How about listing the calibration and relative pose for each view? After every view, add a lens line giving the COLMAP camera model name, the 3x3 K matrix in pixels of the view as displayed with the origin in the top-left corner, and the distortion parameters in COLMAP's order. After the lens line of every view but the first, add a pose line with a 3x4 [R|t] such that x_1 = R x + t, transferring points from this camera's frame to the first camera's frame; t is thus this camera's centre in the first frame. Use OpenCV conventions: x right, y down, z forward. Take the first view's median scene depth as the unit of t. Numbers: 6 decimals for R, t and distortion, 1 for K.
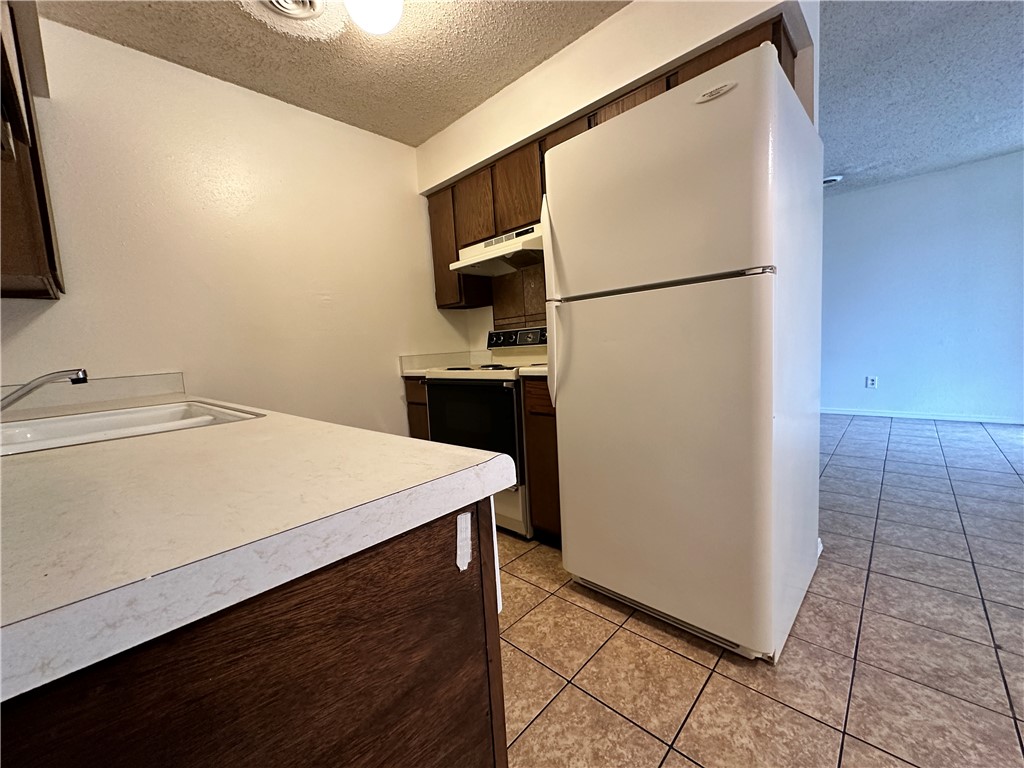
lens RADIAL K [[407.9, 0, 514.3], [0, 407.9, 383.4], [0, 0, 1]] dist [0.001530, -0.000342]
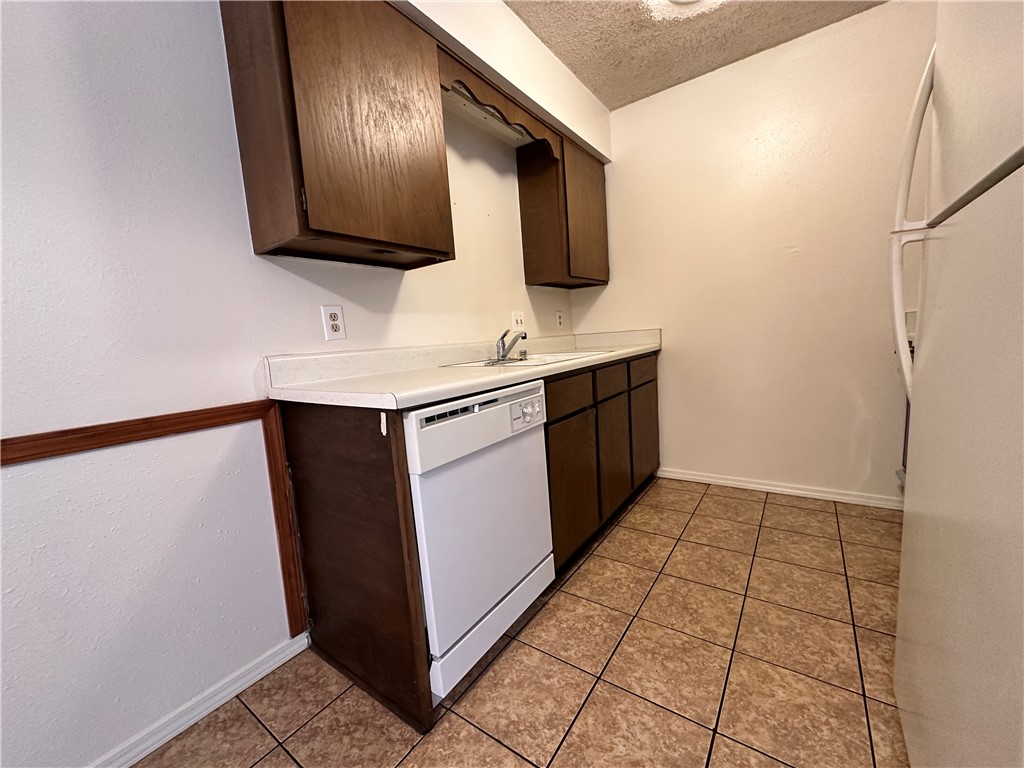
lens RADIAL K [[407.9, 0, 510.9], [0, 407.9, 383.4], [0, 0, 1]] dist [0.001530, -0.000342]
pose [[0.145815, 0.170008, -0.974595, 0.802734], [-0.033263, 0.985410, 0.166918, -0.095072], [0.988753, 0.008079, 0.149342, 0.484489]]
